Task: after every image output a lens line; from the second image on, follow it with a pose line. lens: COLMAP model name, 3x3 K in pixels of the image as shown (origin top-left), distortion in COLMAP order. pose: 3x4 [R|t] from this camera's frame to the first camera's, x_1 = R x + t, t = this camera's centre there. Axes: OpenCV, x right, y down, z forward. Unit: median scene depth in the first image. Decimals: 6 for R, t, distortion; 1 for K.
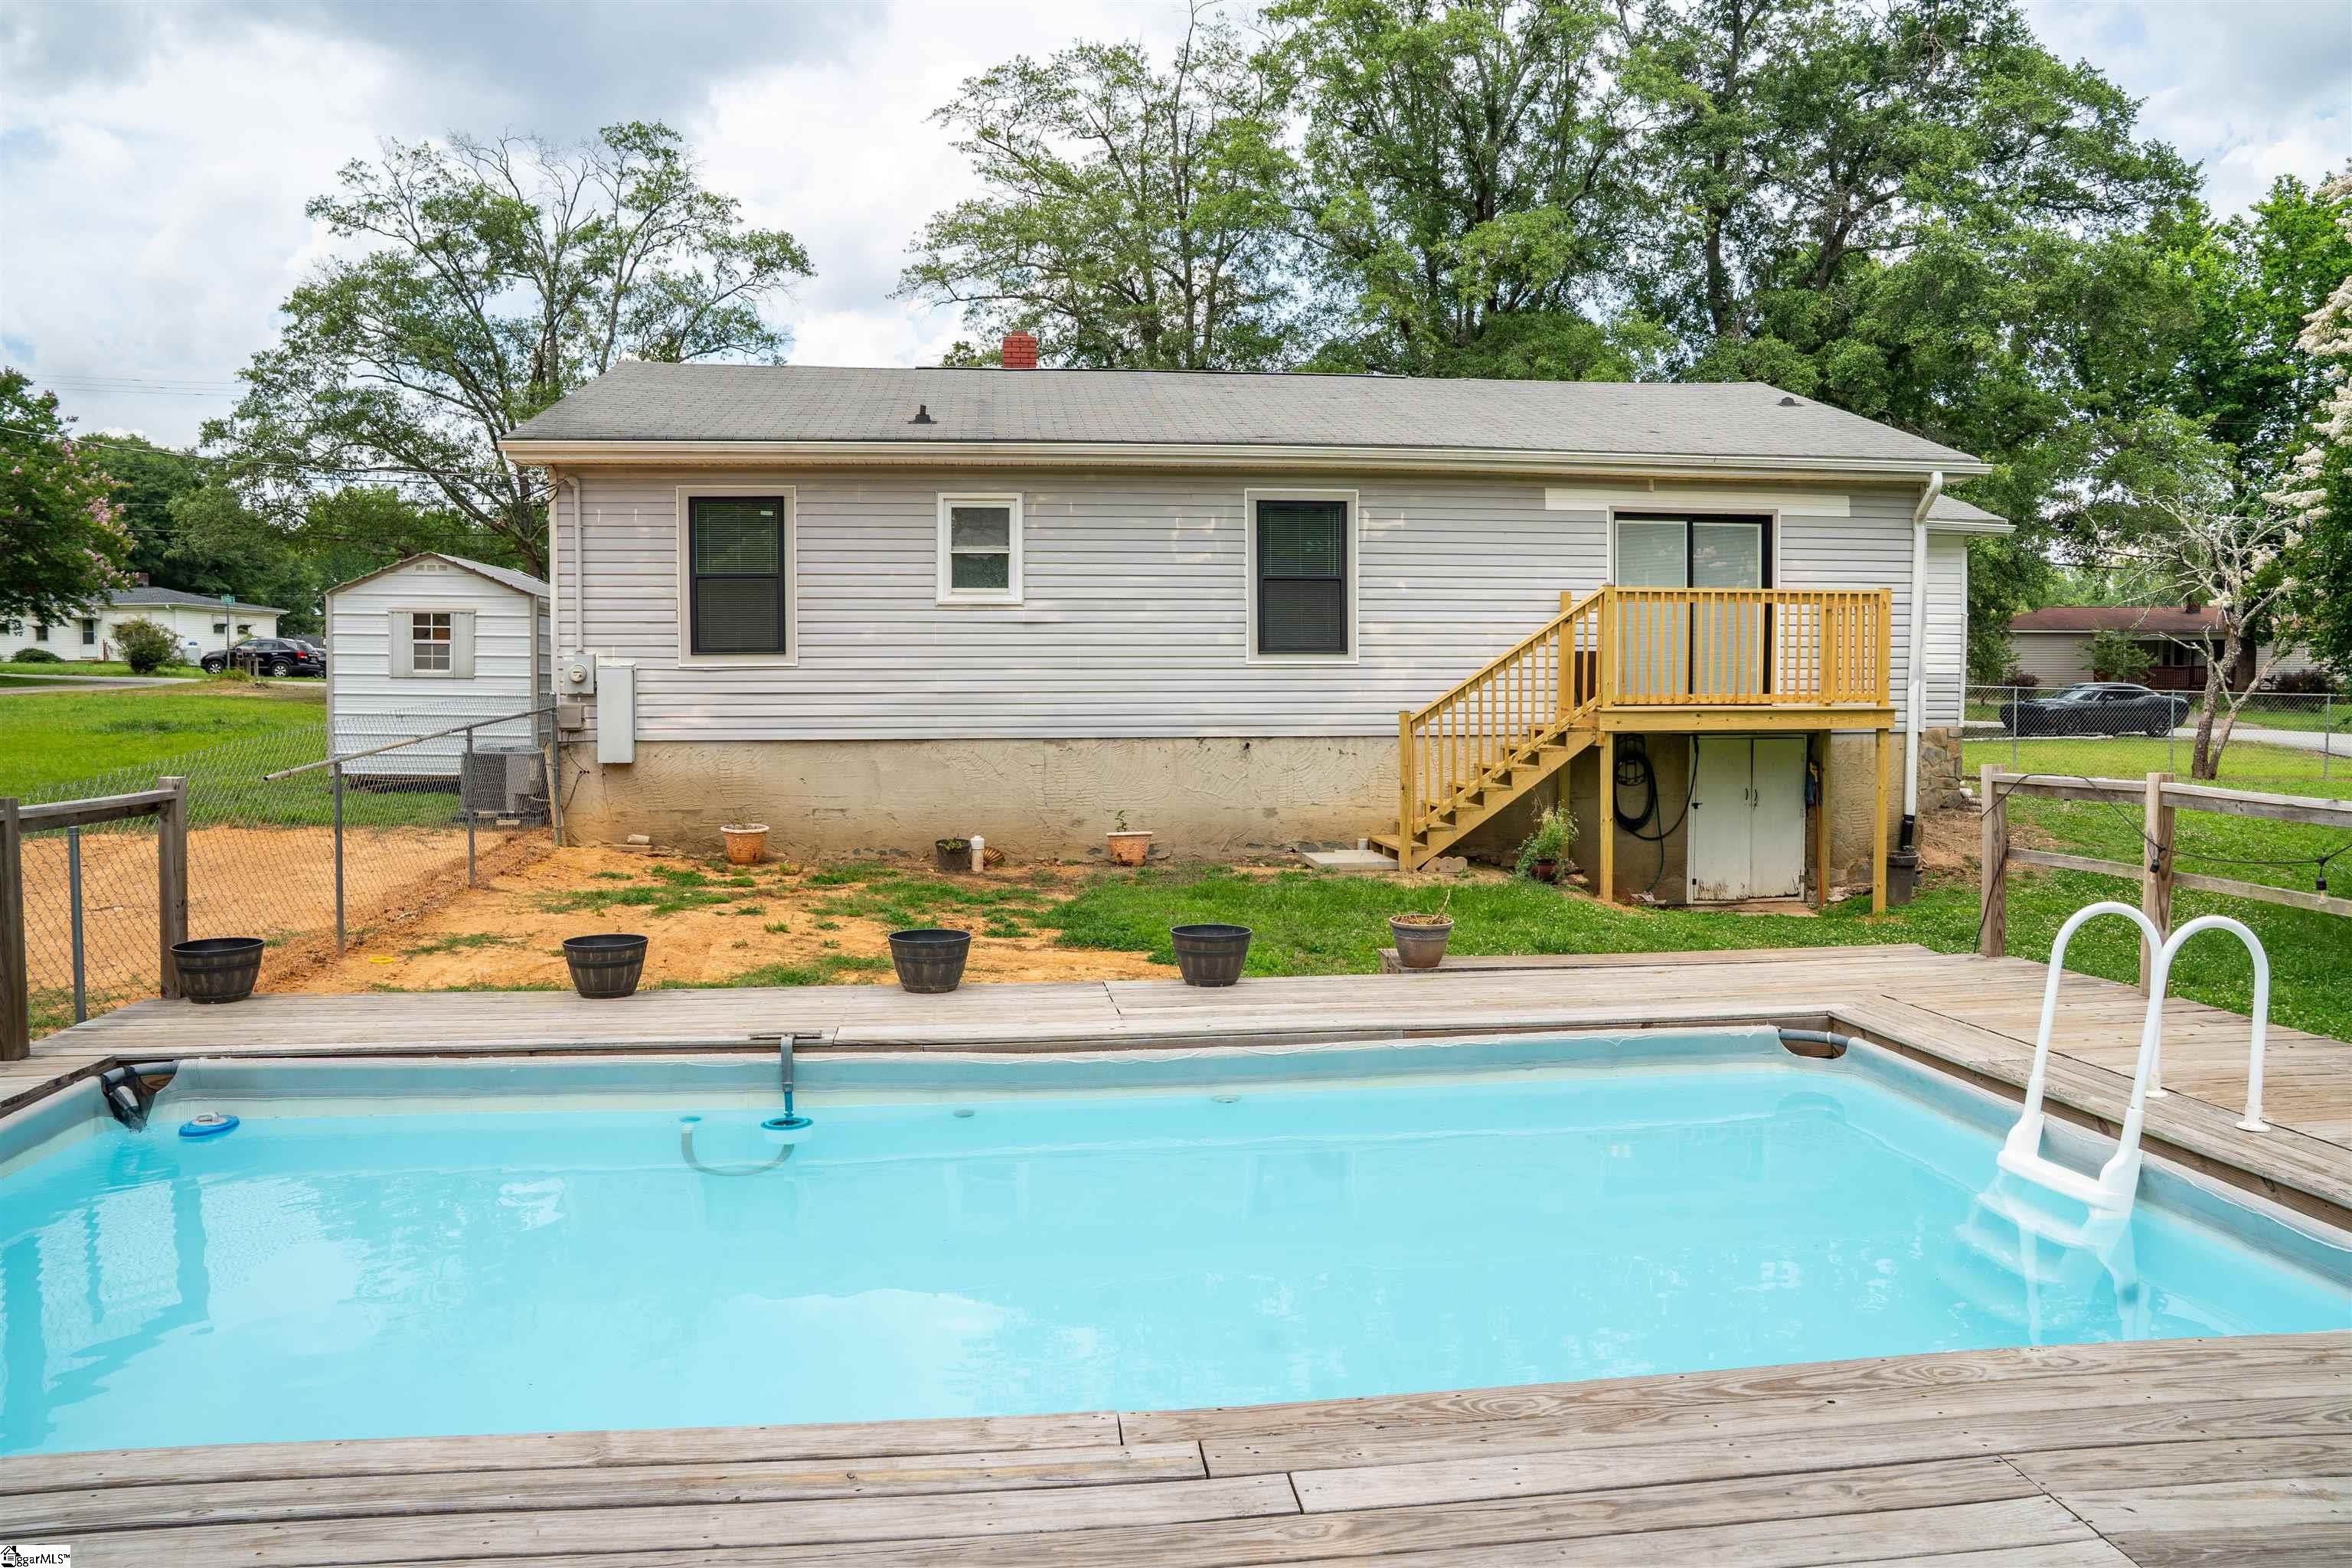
lens RADIAL K [[1634.1, 0, 1176.0], [0, 1634.1, 784.0], [0, 0, 1]] dist [-0.127443, 0.094301]
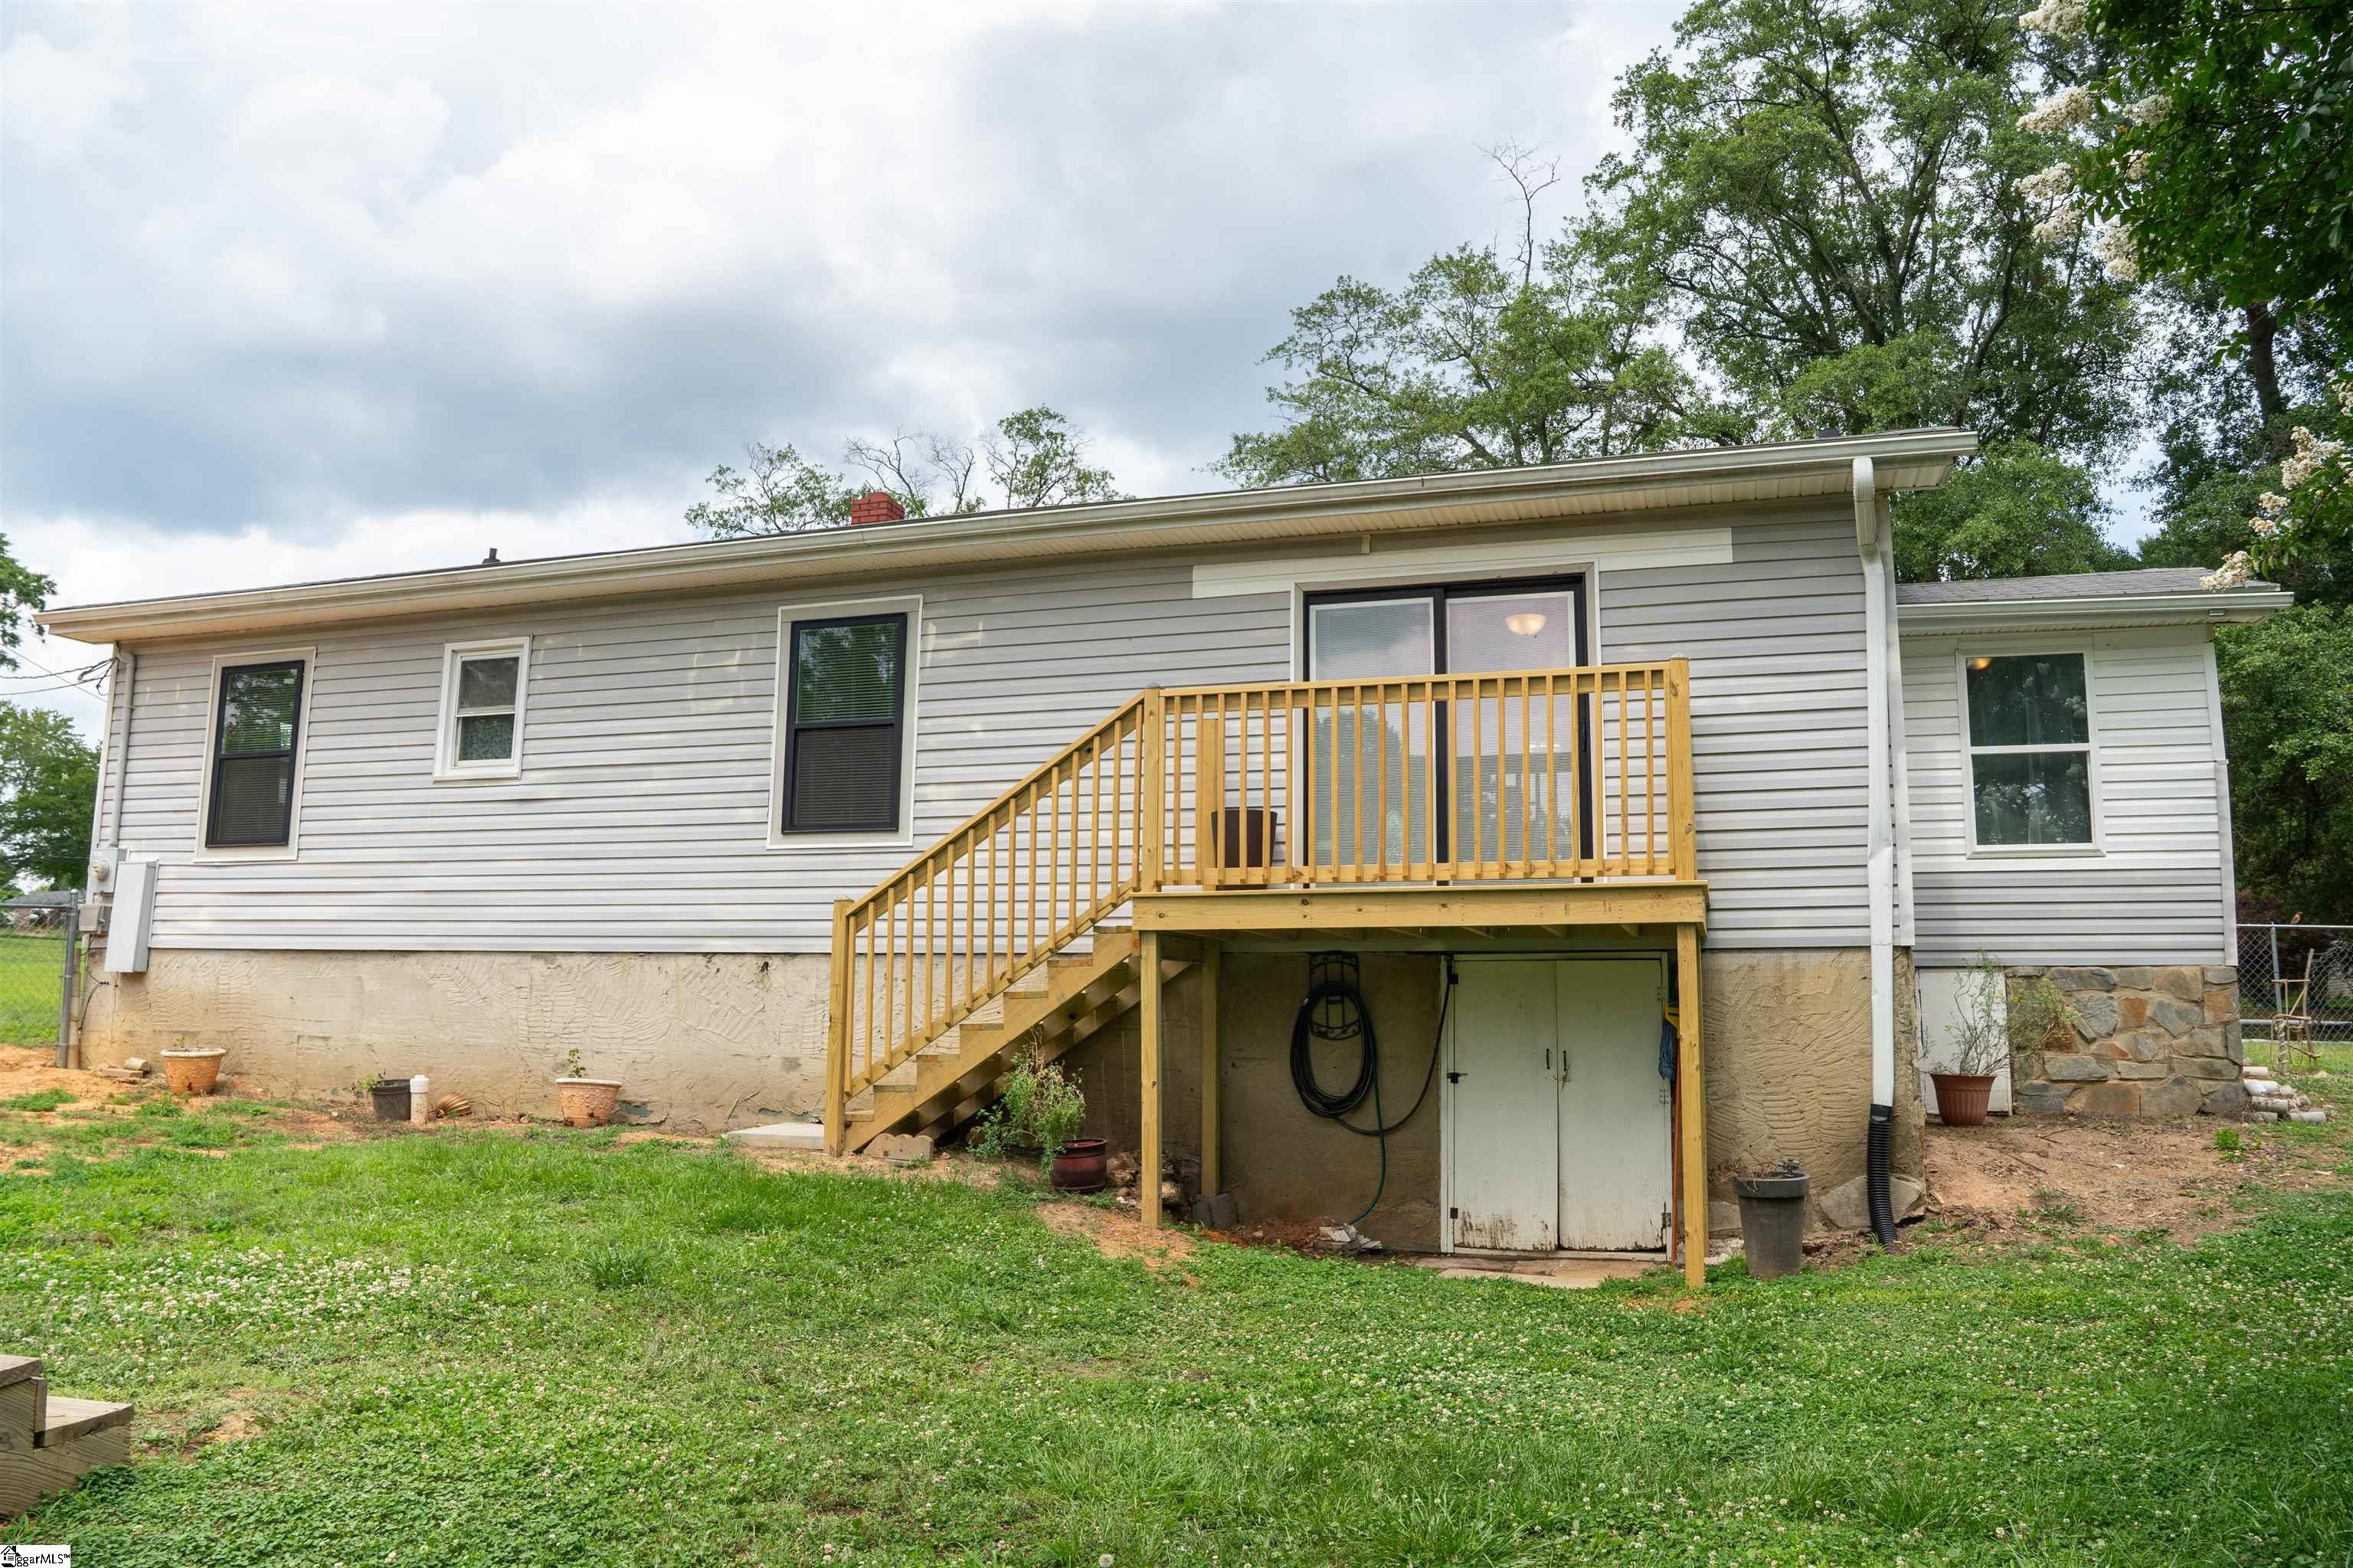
lens RADIAL K [[1634.9, 0, 1176.5], [0, 1634.9, 784.0], [0, 0, 1]] dist [-0.127443, 0.094301]
pose [[0.907091, -0.045574, -0.418460, 0.506289], [-0.036604, 0.981816, -0.186274, 0.023230], [0.419340, 0.184285, 0.888928, 0.454740]]
